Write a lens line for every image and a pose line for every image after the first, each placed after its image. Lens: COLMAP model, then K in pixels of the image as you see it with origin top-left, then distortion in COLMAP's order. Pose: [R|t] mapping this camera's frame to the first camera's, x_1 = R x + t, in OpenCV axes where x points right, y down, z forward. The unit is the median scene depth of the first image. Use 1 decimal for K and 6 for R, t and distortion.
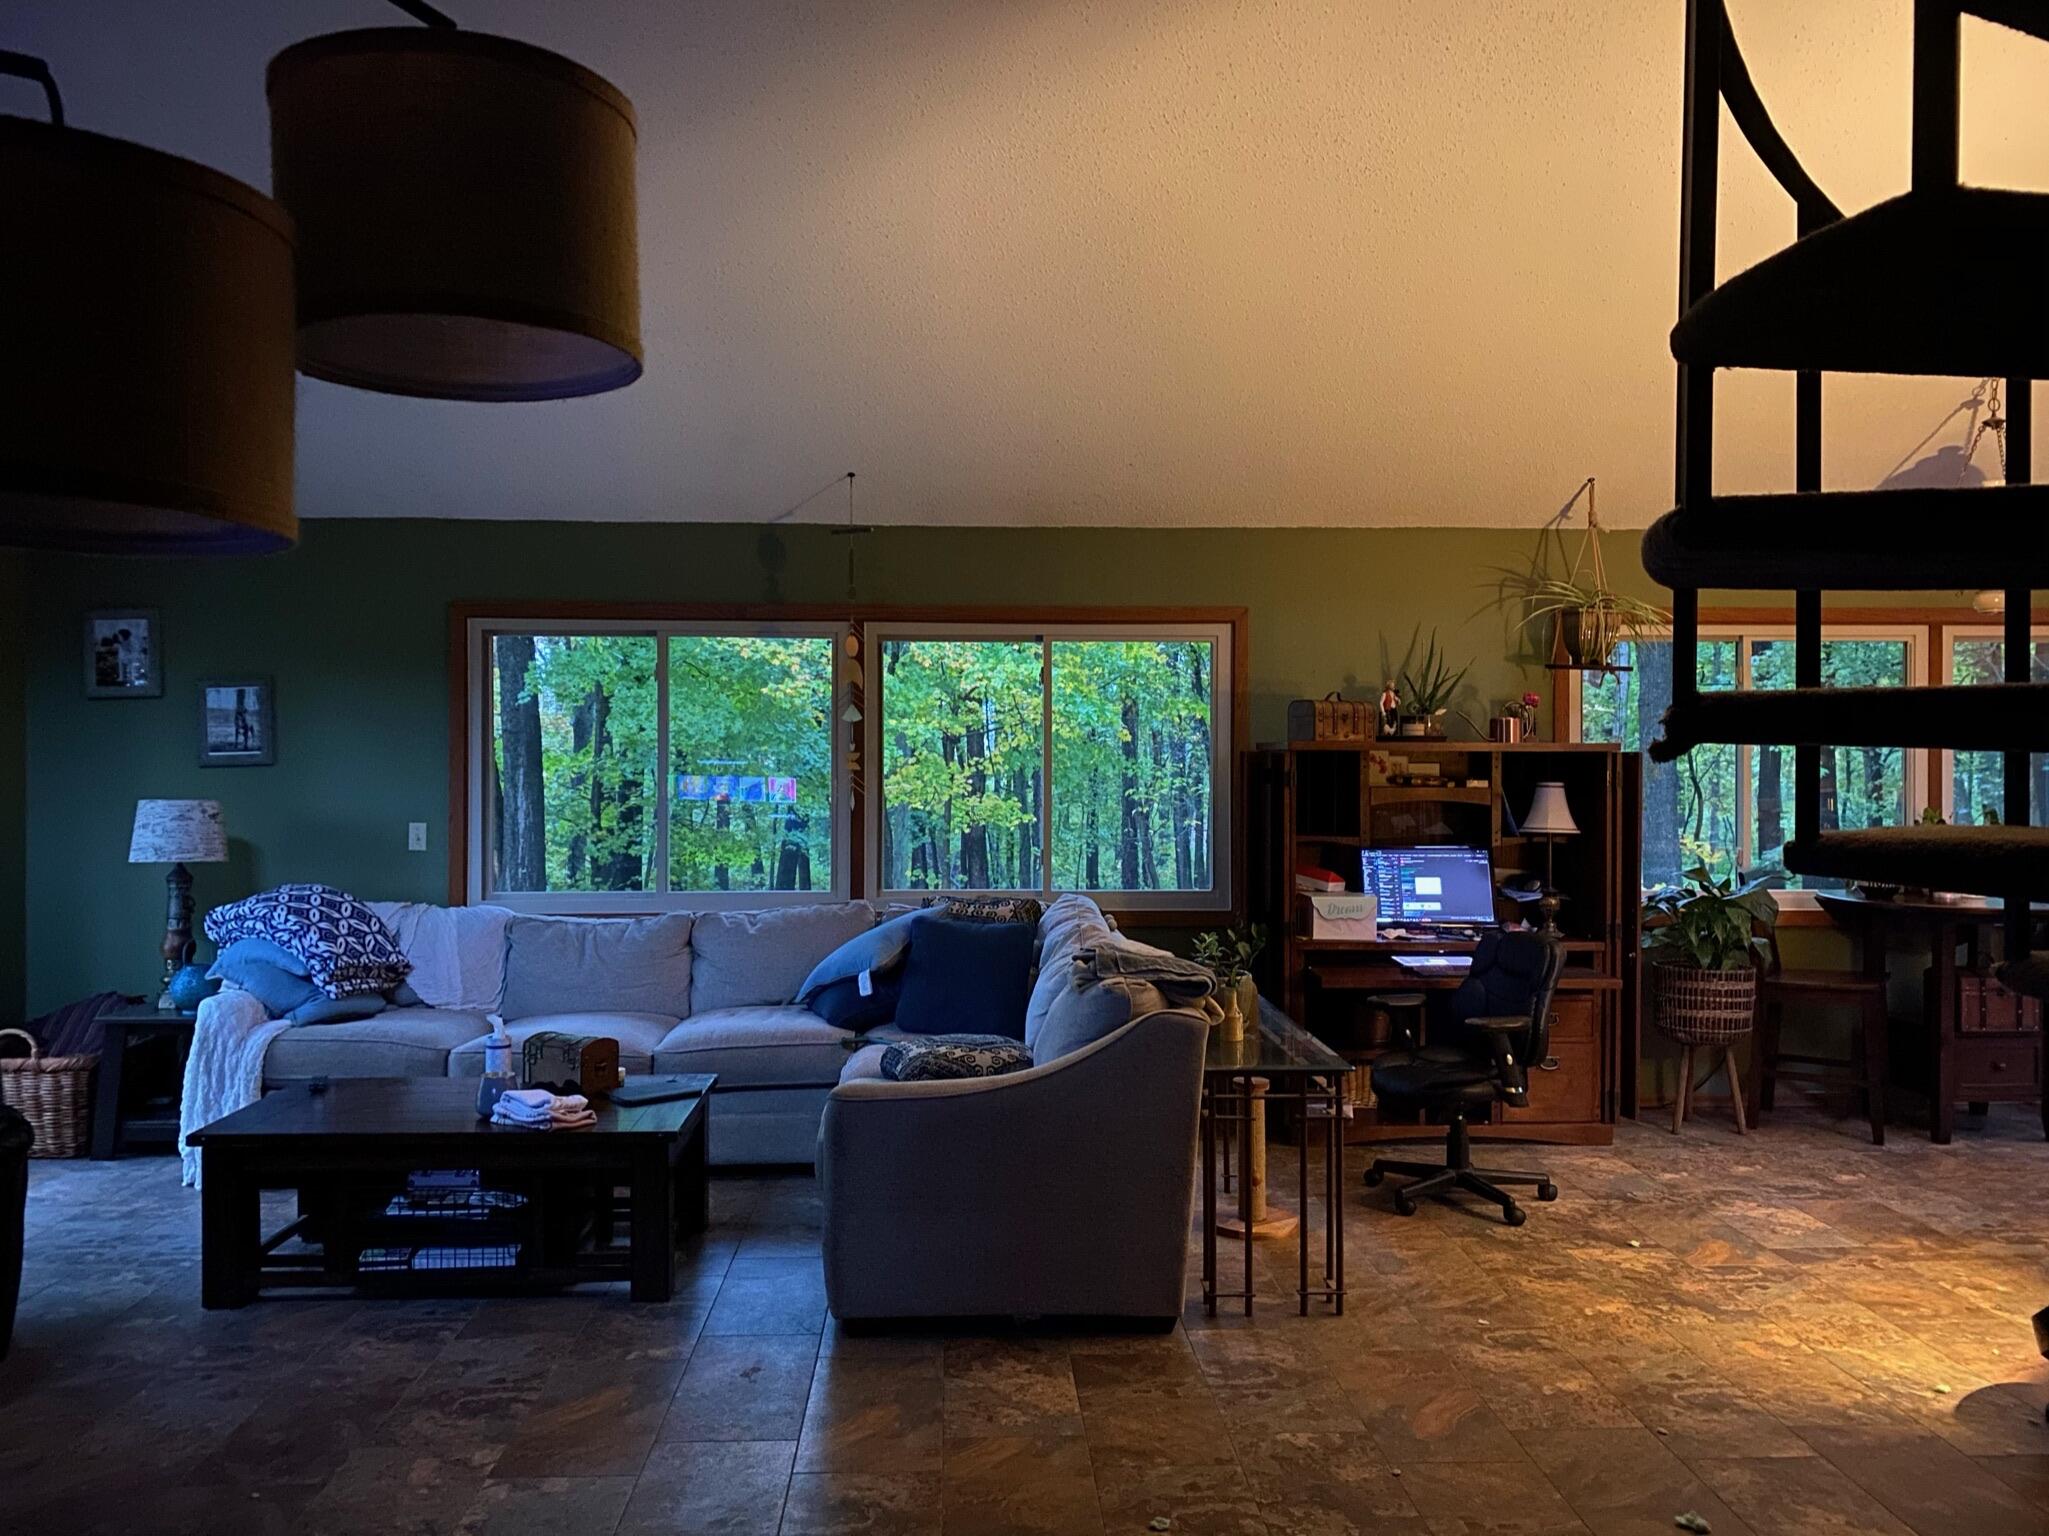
lens RADIAL K [[1567.8, 0, 1024.5], [0, 1567.8, 768.0], [0, 0, 1]] dist [0.037682, -0.035425]
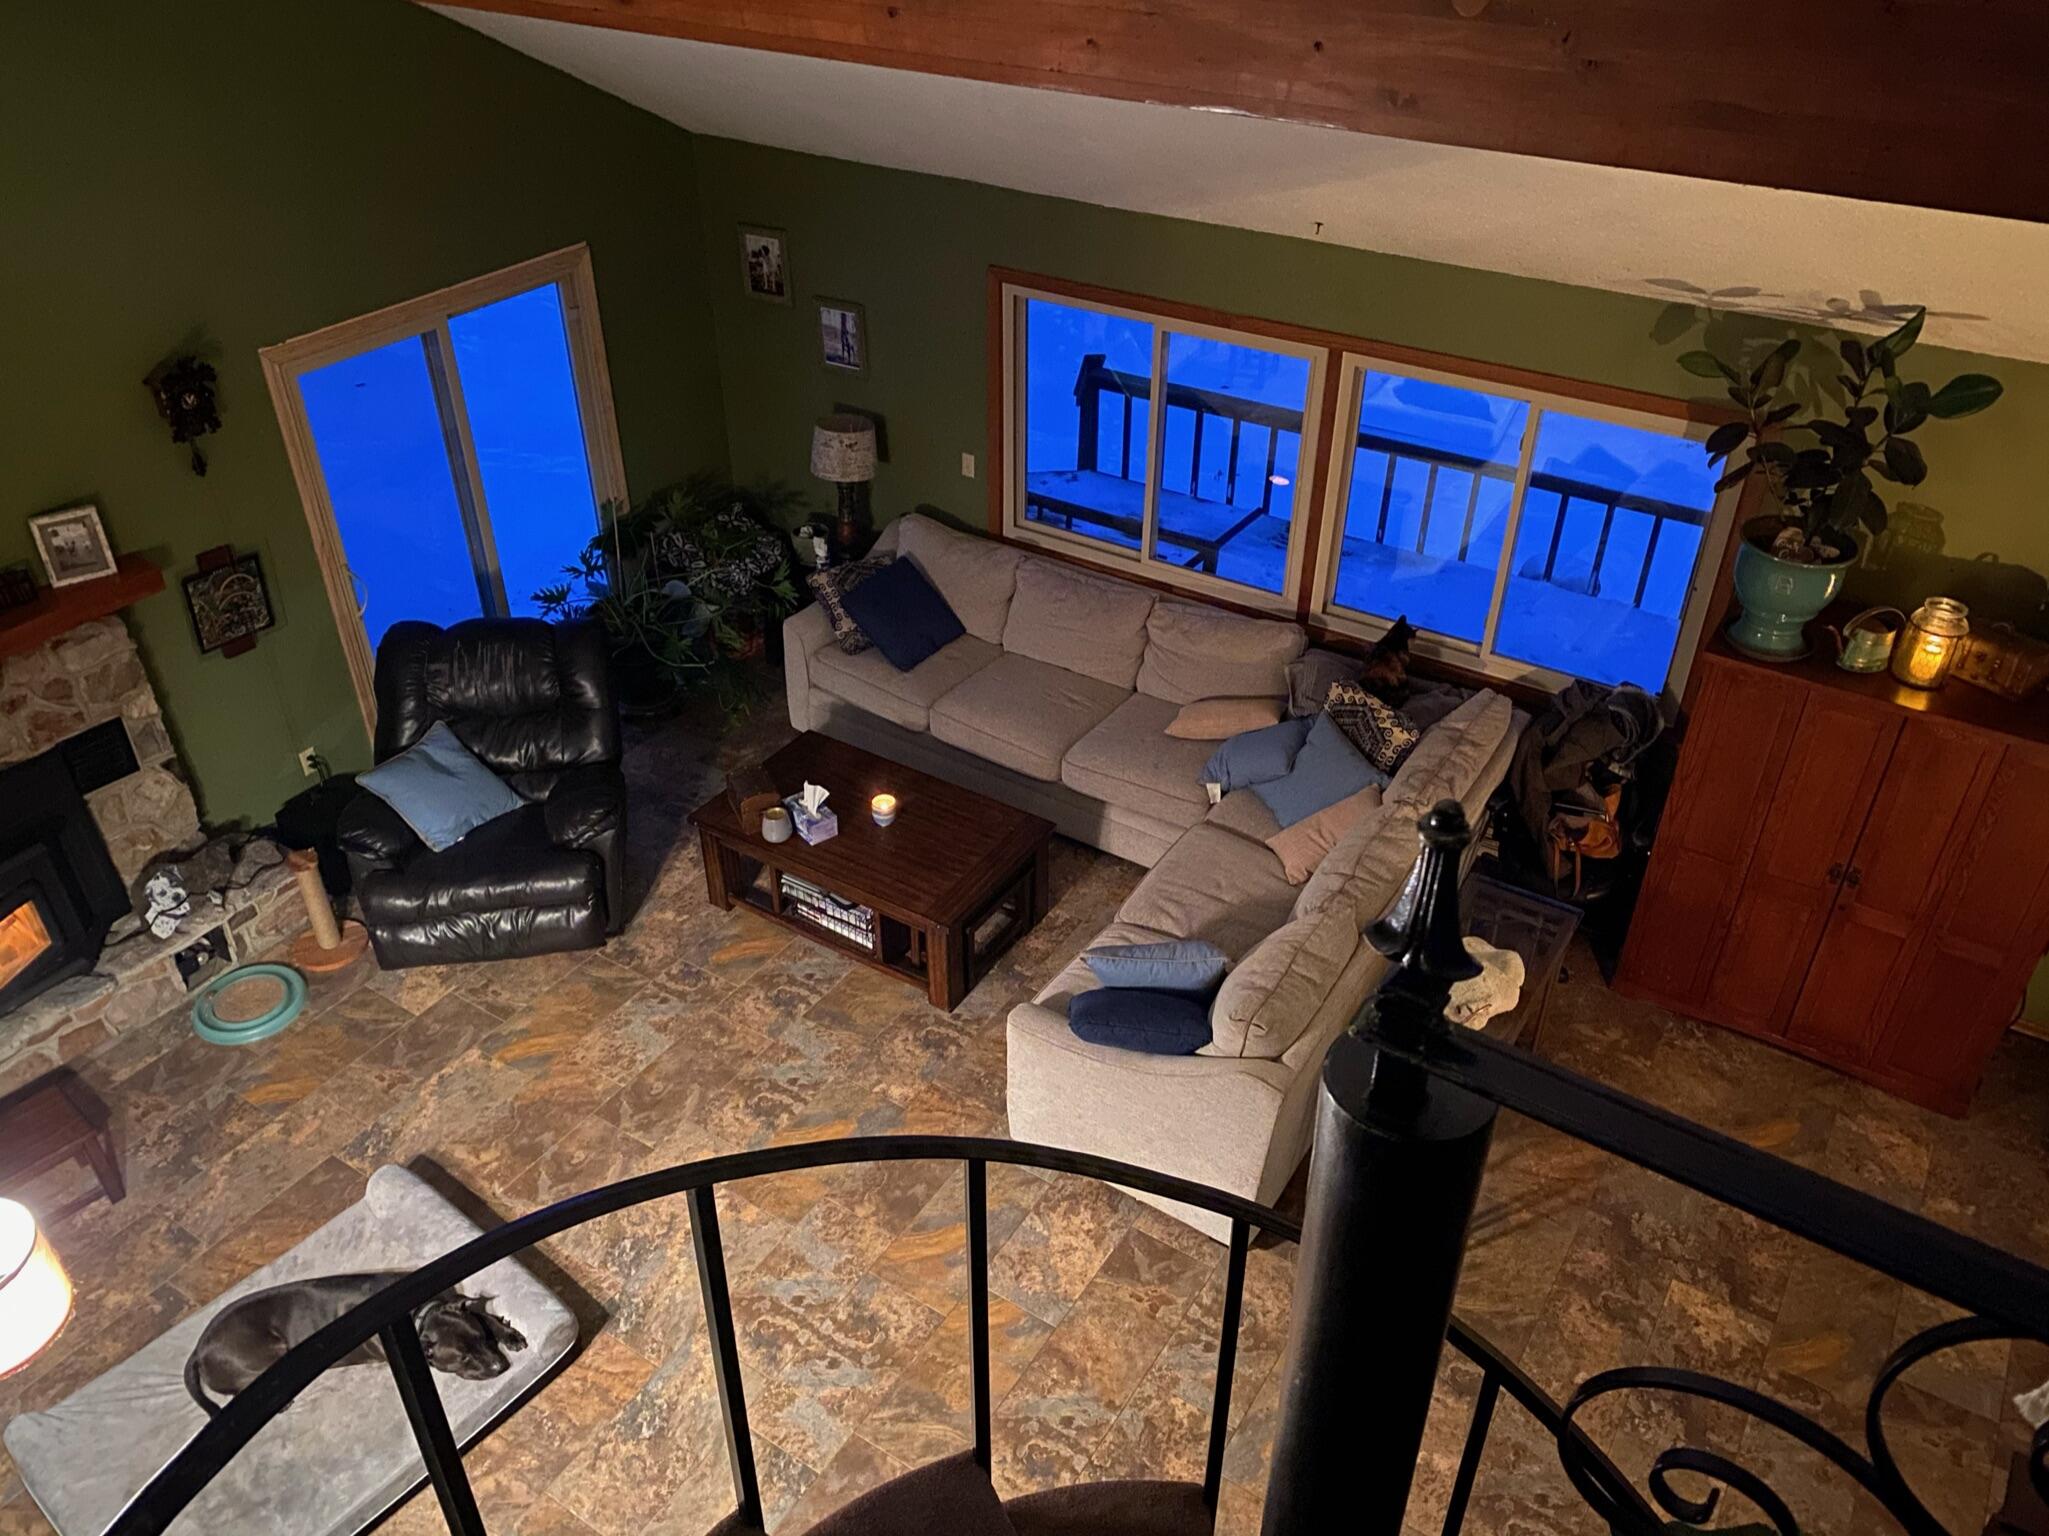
lens RADIAL K [[1567.8, 0, 1024.5], [0, 1567.8, 768.0], [0, 0, 1]] dist [0.037682, -0.035425]
pose [[0.813099, 0.330908, -0.478925, 0.384718], [-0.004901, 0.826581, 0.562796, -0.578920], [0.582104, -0.455262, 0.673714, 0.184915]]
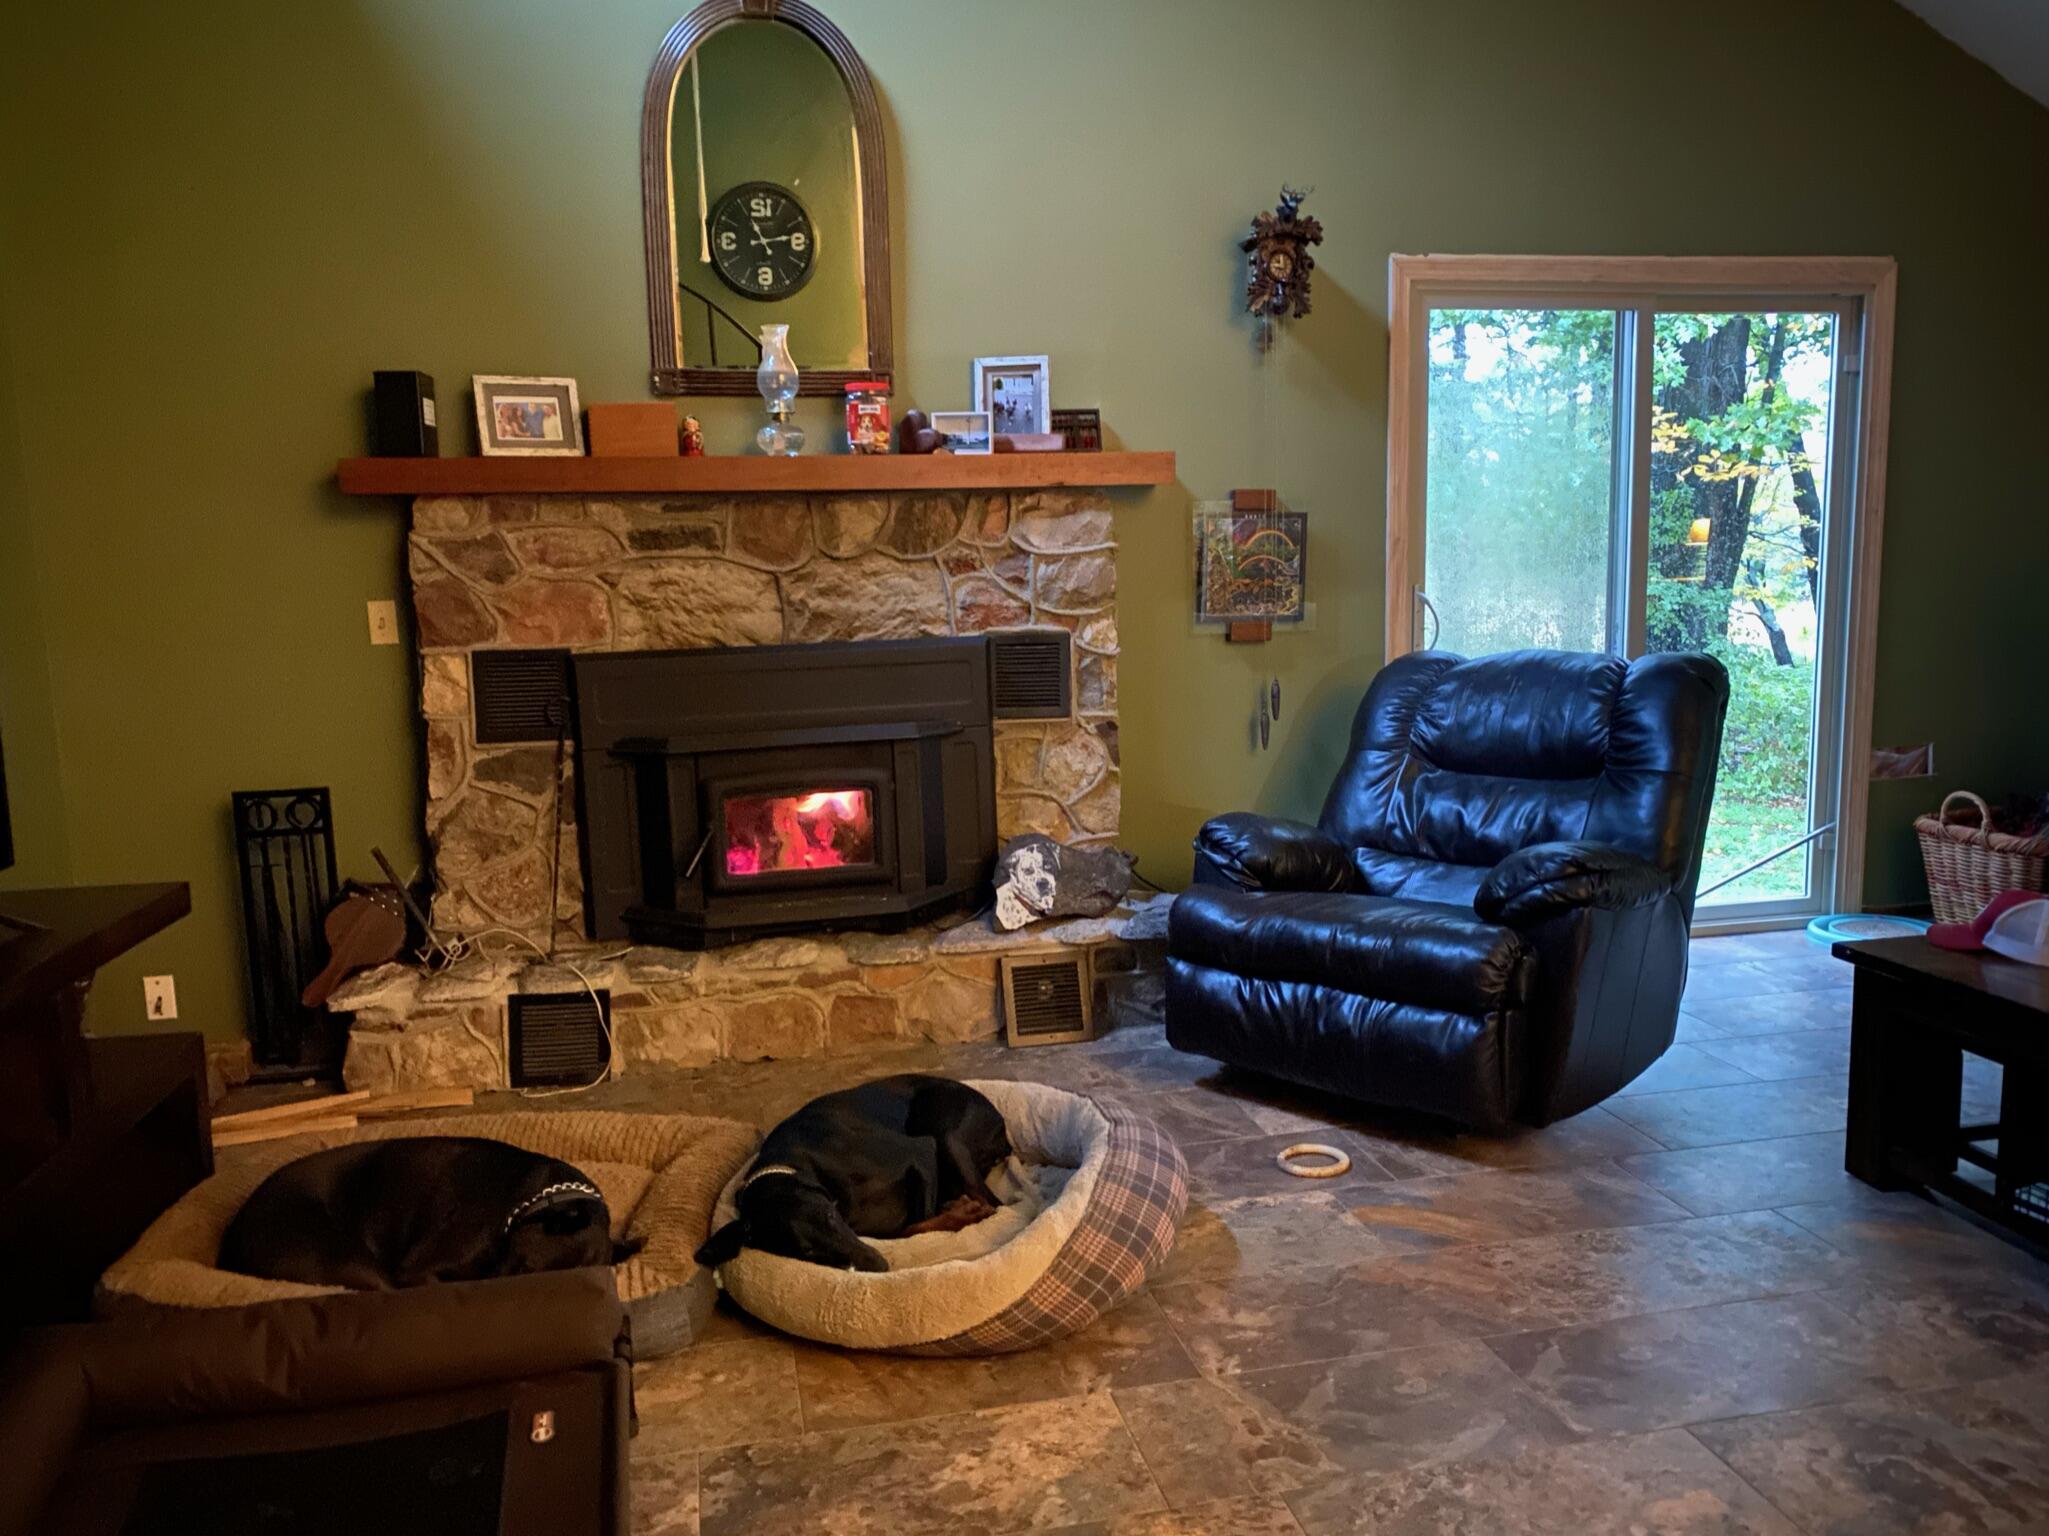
lens RADIAL K [[1567.8, 0, 1024.5], [0, 1567.8, 768.0], [0, 0, 1]] dist [0.037682, -0.035425]
pose [[0.170062, 0.130268, -0.976785, 0.115380], [0.017402, 0.990672, 0.135150, 0.035487], [0.985280, -0.039982, 0.166209, 0.439606]]
